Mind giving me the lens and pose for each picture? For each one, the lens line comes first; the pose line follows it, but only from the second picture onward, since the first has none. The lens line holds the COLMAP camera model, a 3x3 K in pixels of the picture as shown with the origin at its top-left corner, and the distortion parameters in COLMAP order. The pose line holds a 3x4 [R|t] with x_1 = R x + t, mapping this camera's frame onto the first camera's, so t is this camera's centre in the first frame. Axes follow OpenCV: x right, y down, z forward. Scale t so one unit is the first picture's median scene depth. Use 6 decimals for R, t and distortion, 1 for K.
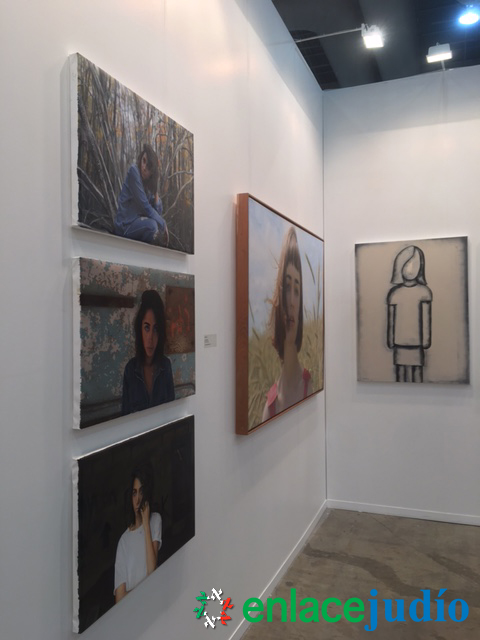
lens RADIAL K [[542.7, 0, 239.0], [0, 542.7, 316.3], [0, 0, 1]] dist [0.046477, -0.067670]
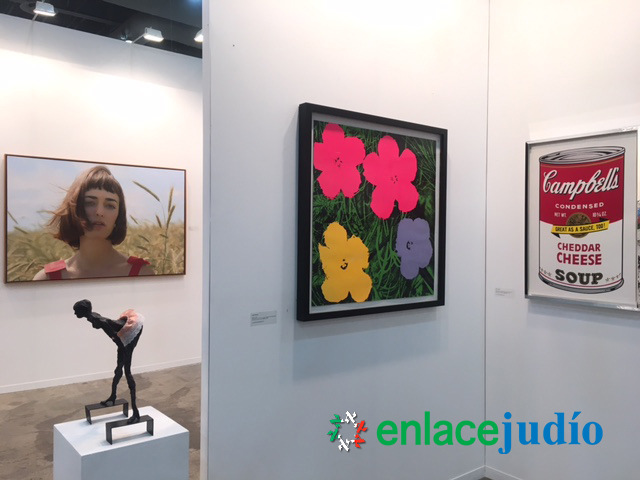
lens RADIAL K [[542.7, 0, 324.4], [0, 542.7, 237.7], [0, 0, 1]] dist [0.046477, -0.067670]
pose [[0.871811, 0.018960, -0.489475, 1.171947], [-0.011513, 0.999768, 0.018219, 0.008074], [0.489706, -0.010248, 0.871827, -0.064018]]
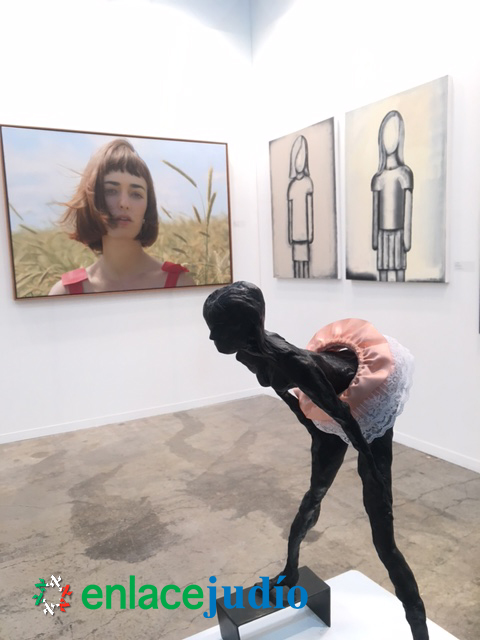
lens RADIAL K [[542.7, 0, 239.5], [0, 542.7, 319.5], [0, 0, 1]] dist [0.046477, -0.067670]
pose [[0.788299, 0.051896, -0.613100, 0.843794], [0.035679, 0.990905, 0.129750, 0.063777], [0.614257, -0.124157, 0.779277, 0.146456]]
